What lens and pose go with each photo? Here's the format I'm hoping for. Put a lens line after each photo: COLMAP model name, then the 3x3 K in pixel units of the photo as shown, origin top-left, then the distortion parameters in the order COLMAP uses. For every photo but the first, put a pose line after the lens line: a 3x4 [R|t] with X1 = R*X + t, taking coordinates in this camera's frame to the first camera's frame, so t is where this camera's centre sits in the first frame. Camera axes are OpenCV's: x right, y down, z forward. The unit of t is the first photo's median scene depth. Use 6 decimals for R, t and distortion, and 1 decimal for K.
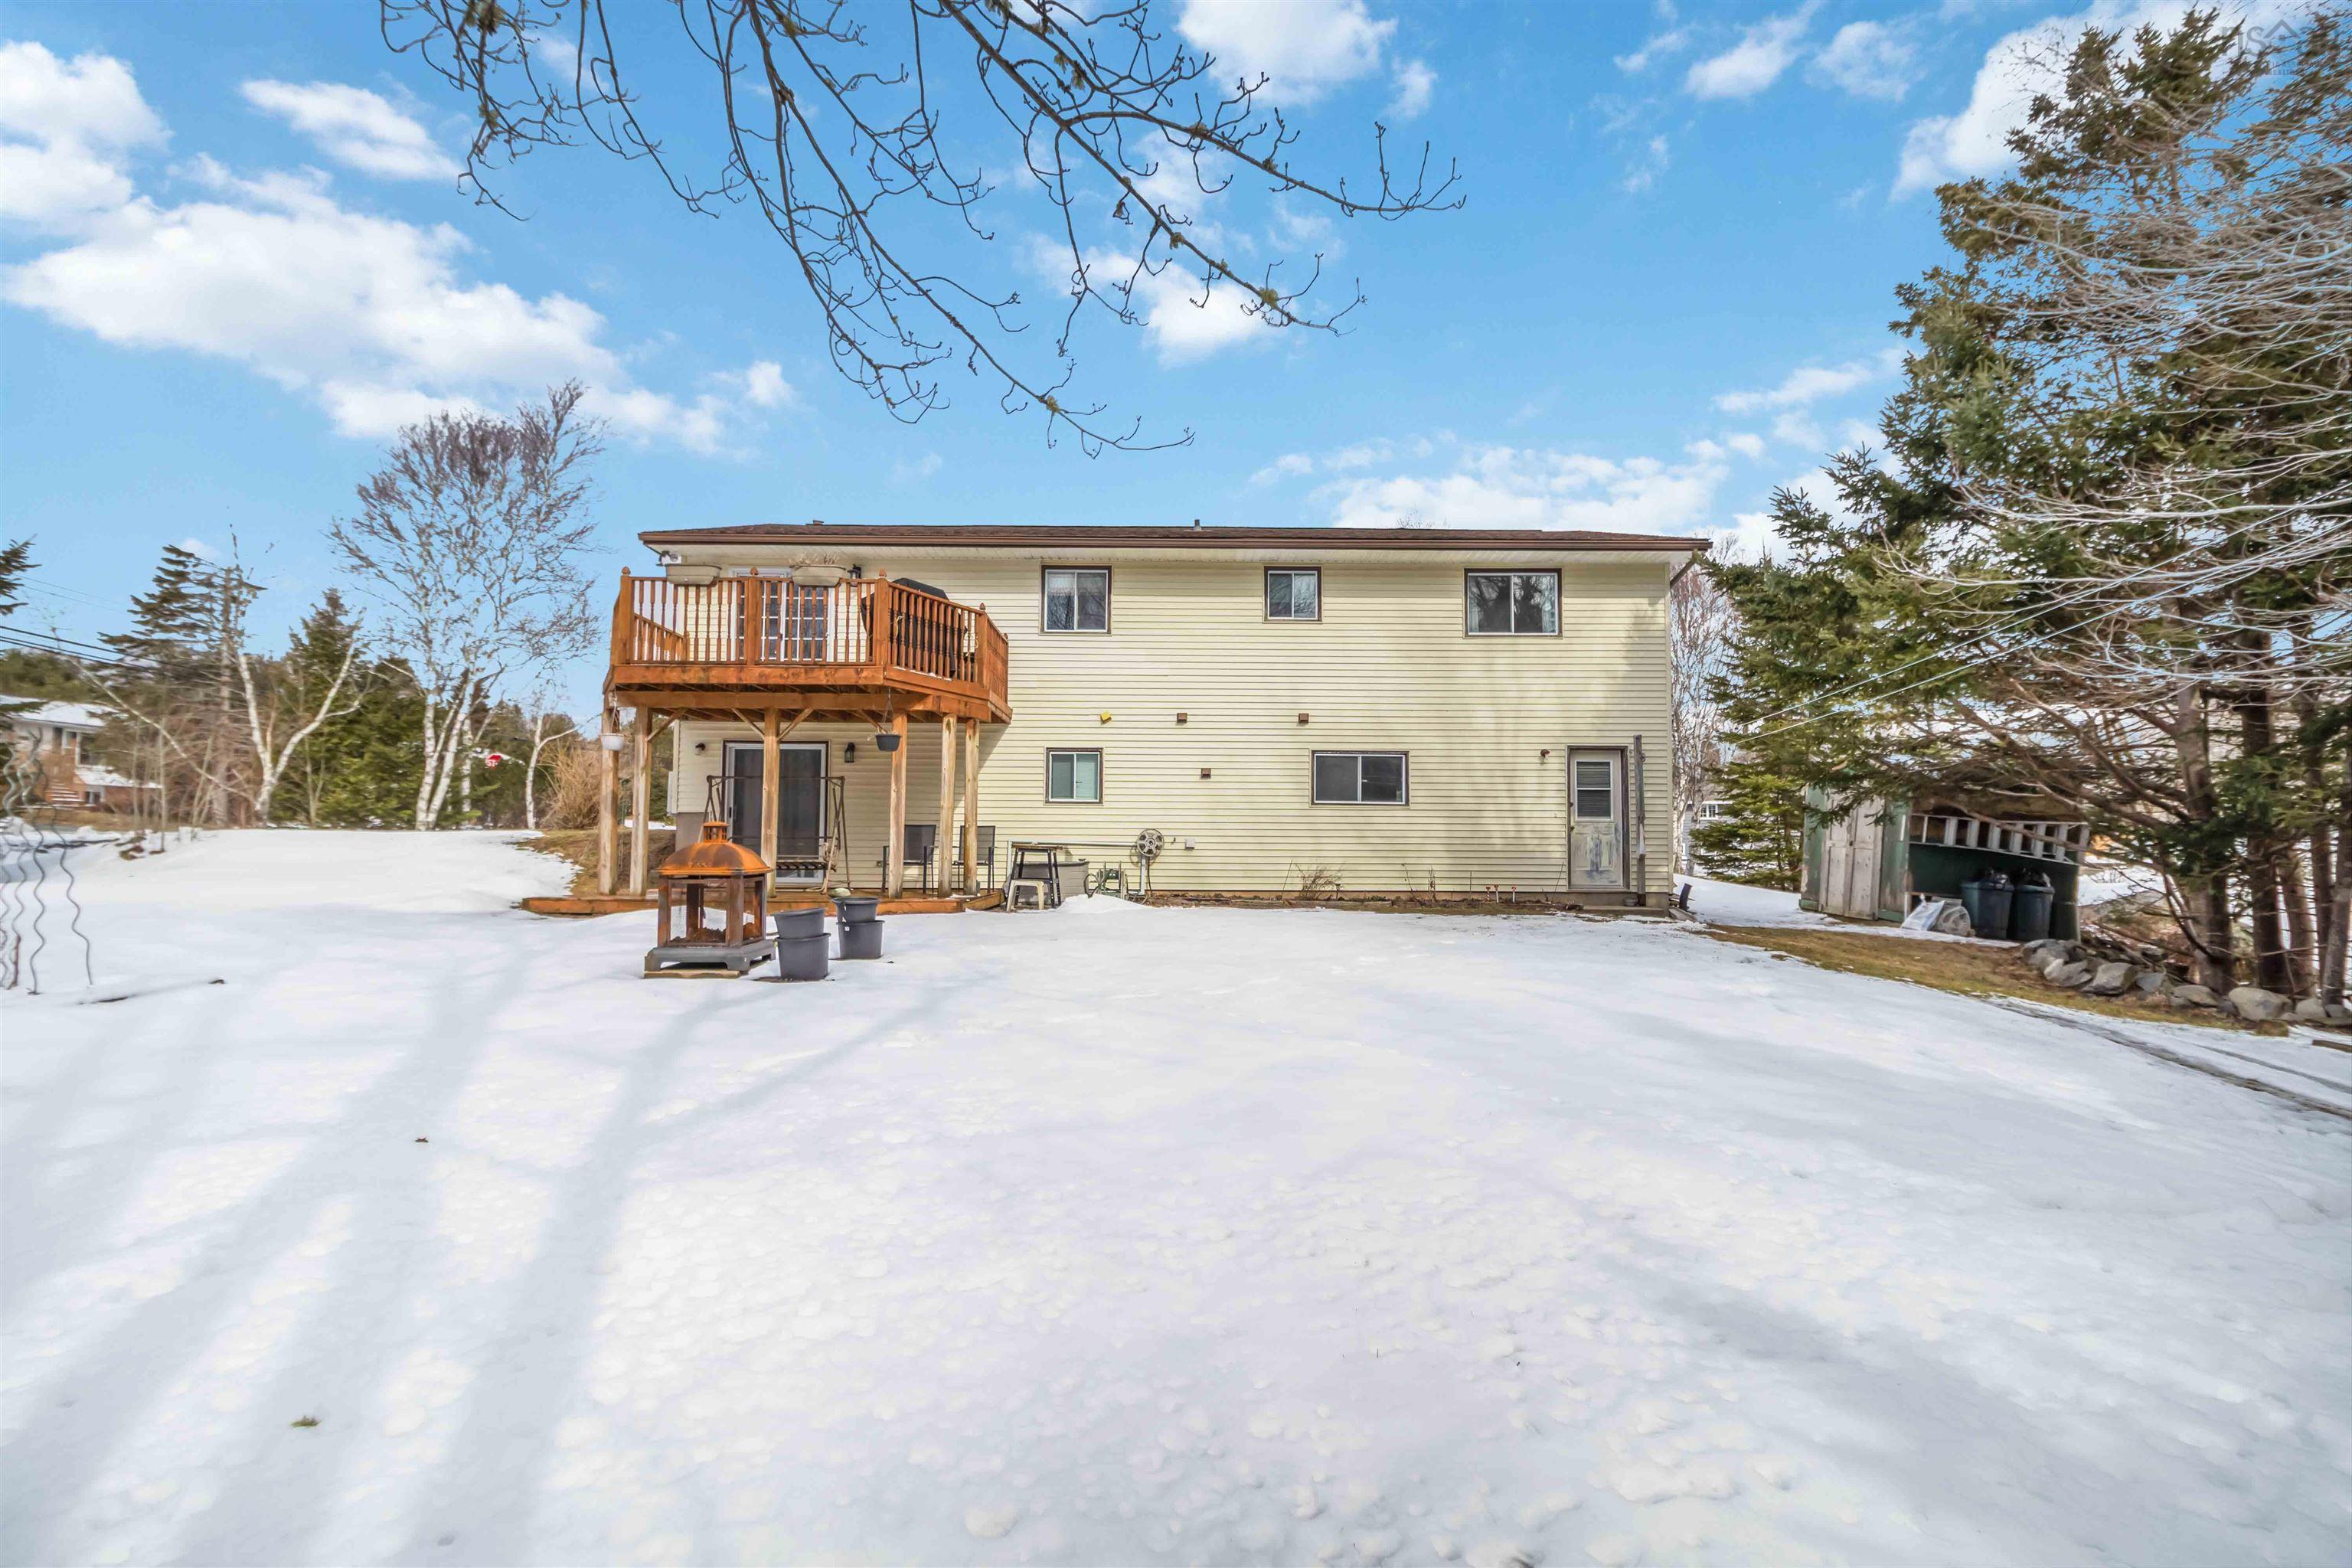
lens RADIAL K [[1072.6, 0, 1174.6], [0, 1072.6, 793.4], [0, 0, 1]] dist [0.008725, -0.000227]
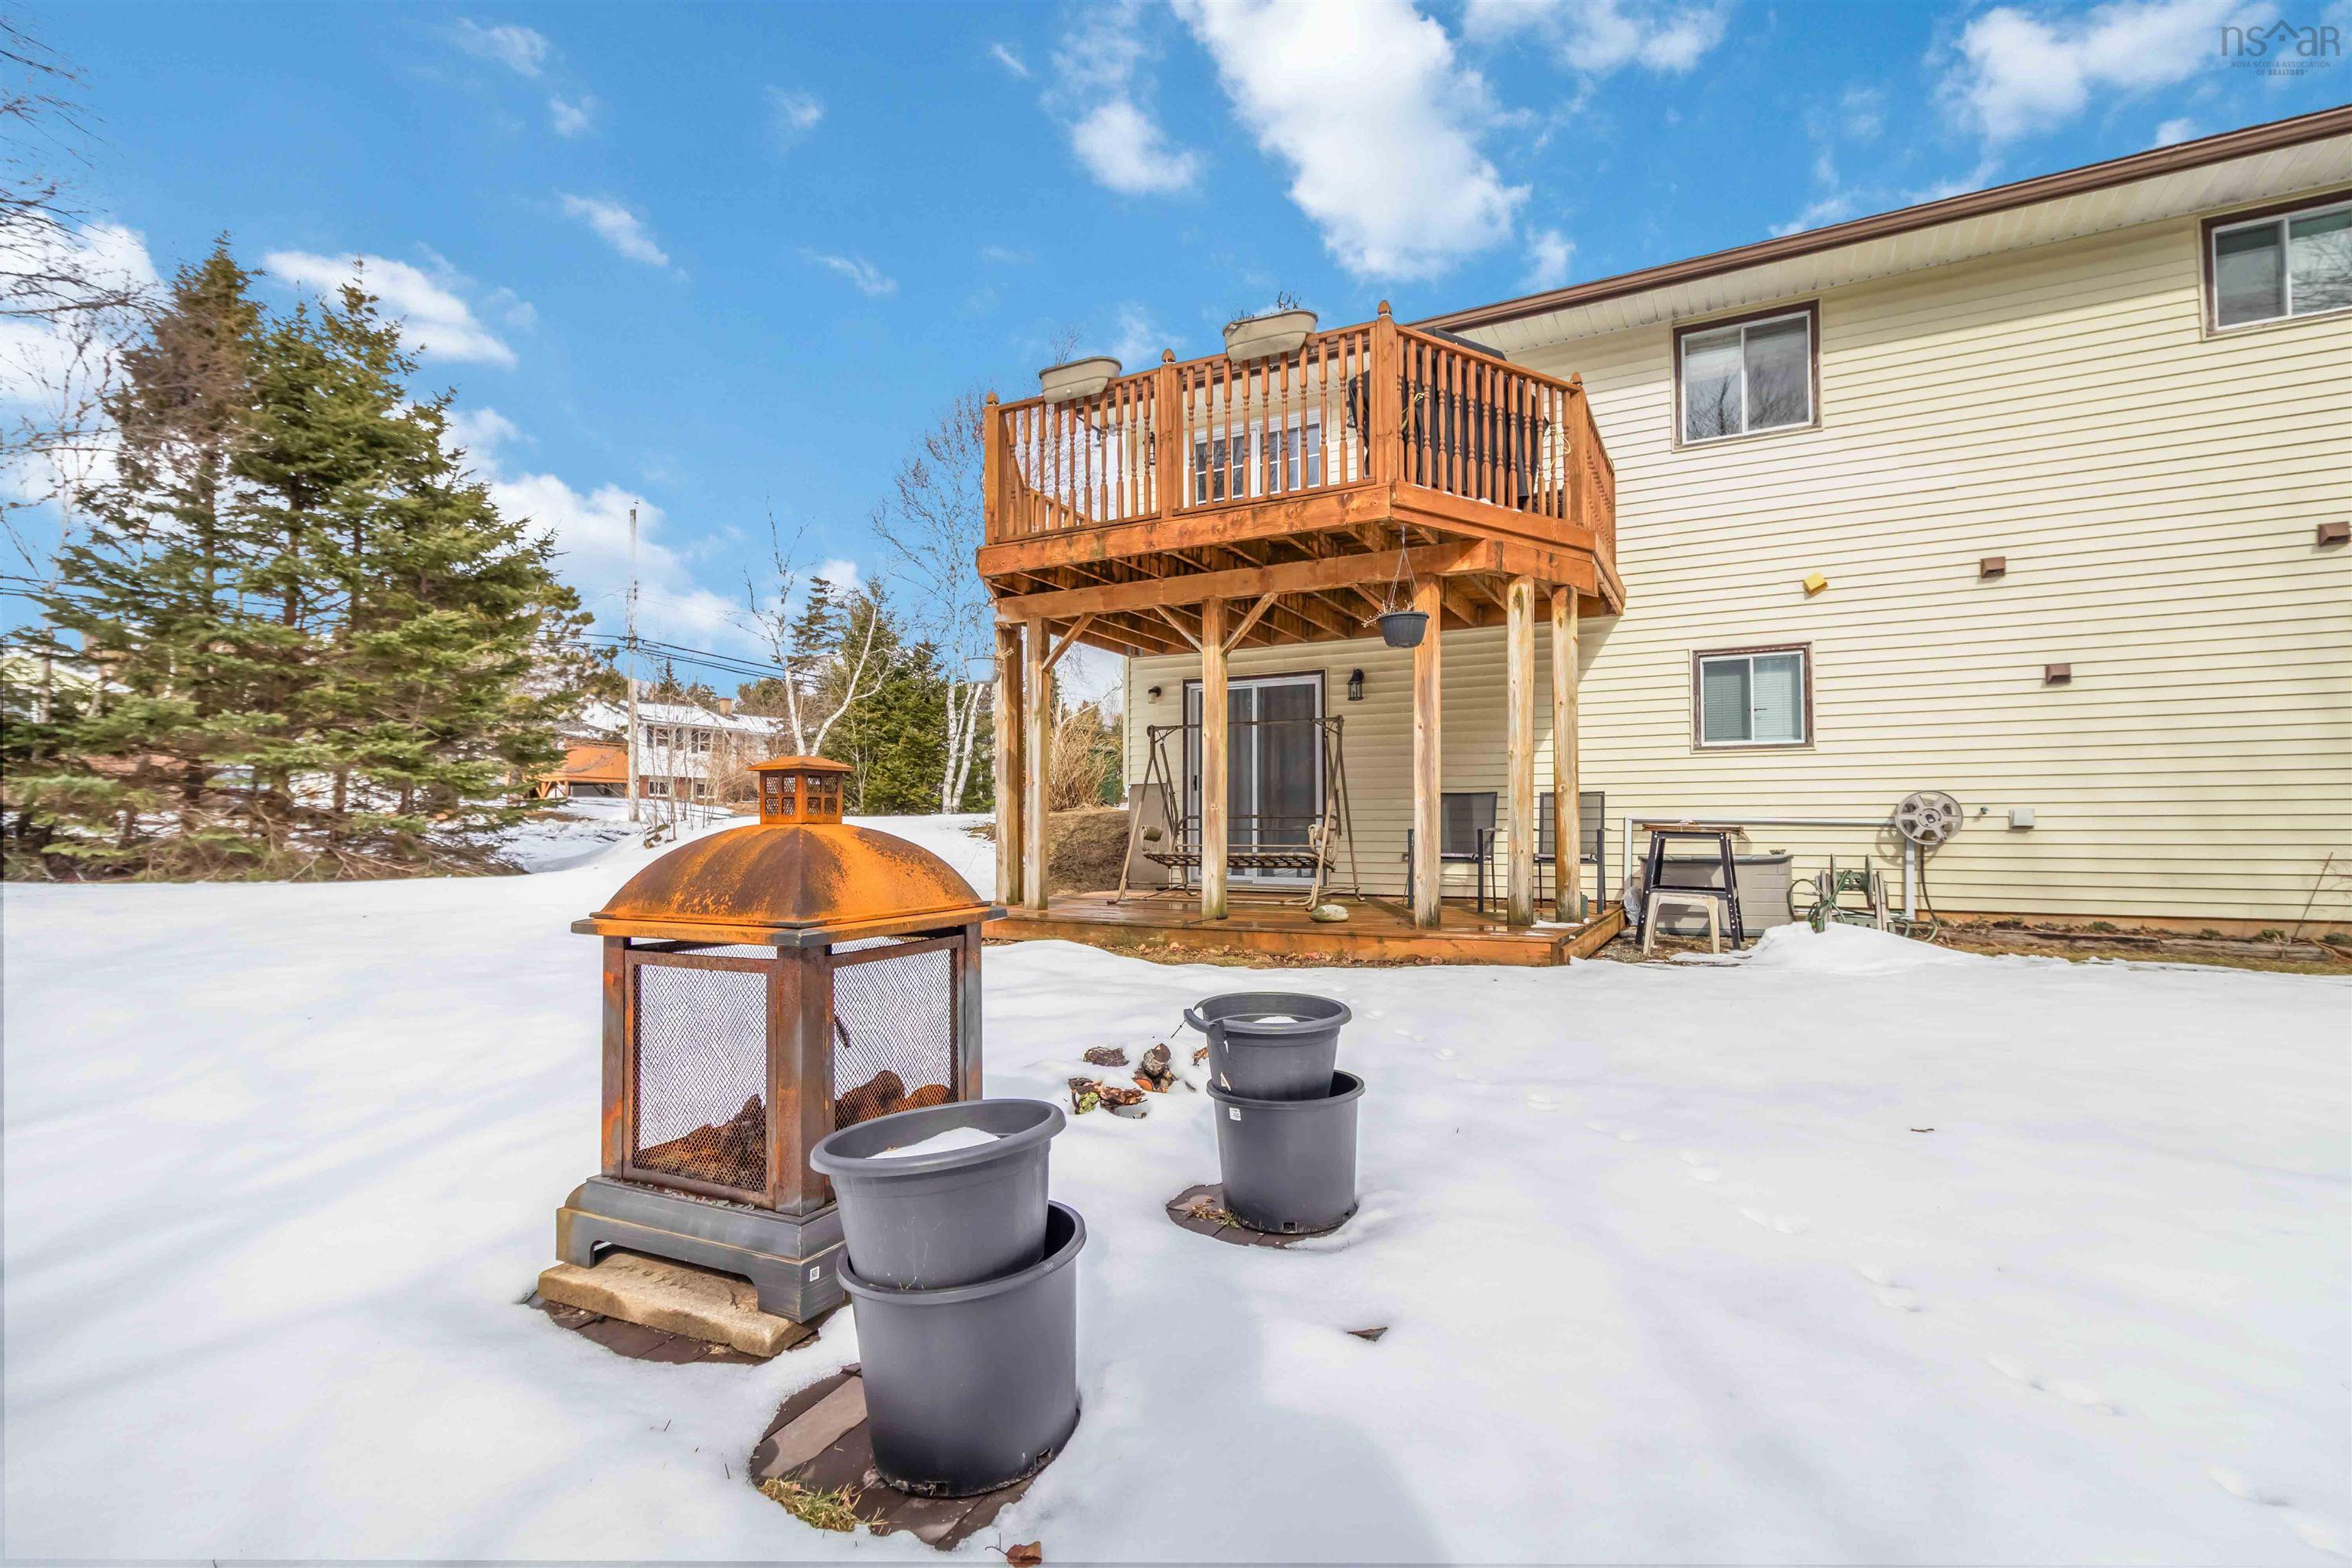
lens RADIAL K [[1072.6, 0, 1174.6], [0, 1072.6, 793.4], [0, 0, 1]] dist [0.008725, -0.000227]
pose [[0.878426, -0.023519, -0.477299, -0.095702], [0.031384, 0.999471, 0.008511, 0.019462], [0.476846, -0.022456, 0.878700, 0.395740]]
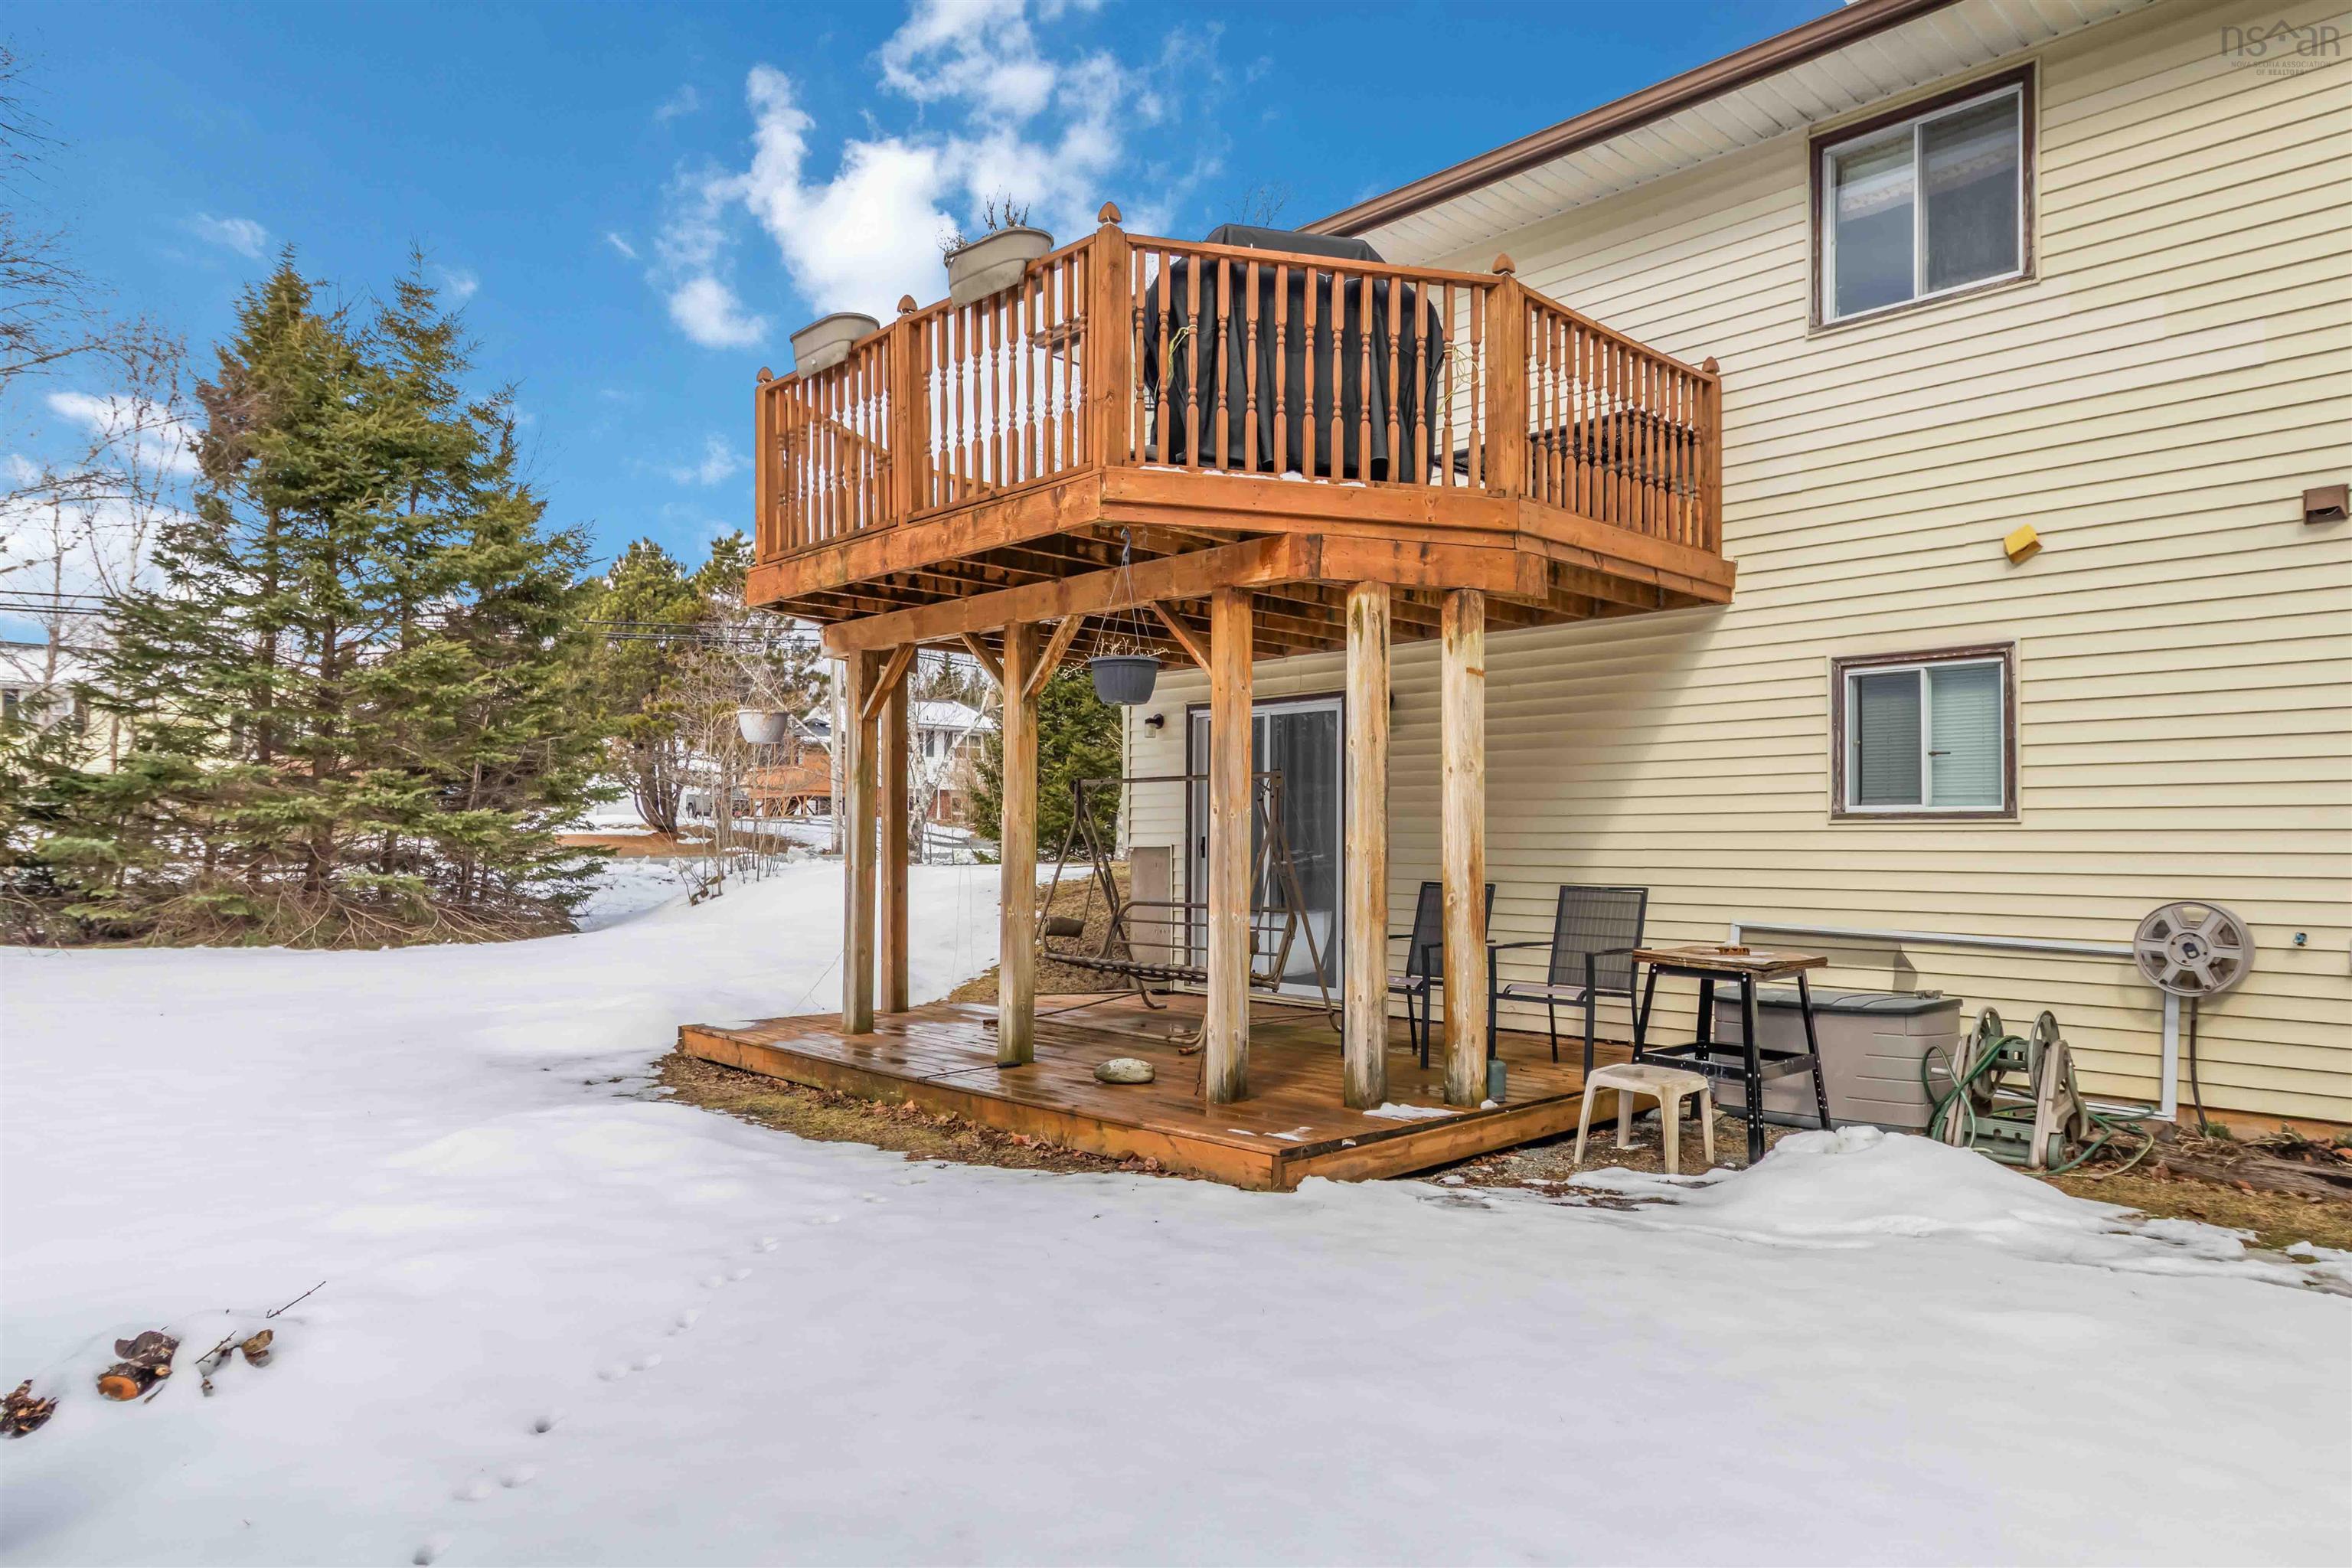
lens RADIAL K [[1439.5, 0, 1182.5], [0, 1439.5, 813.8], [0, 0, 1]] dist [0.002828, 0.000544]
pose [[0.687076, -0.018738, -0.726344, 0.077697], [0.038064, 0.999223, 0.010229, -0.005519], [0.725588, -0.034675, 0.687256, 0.552252]]
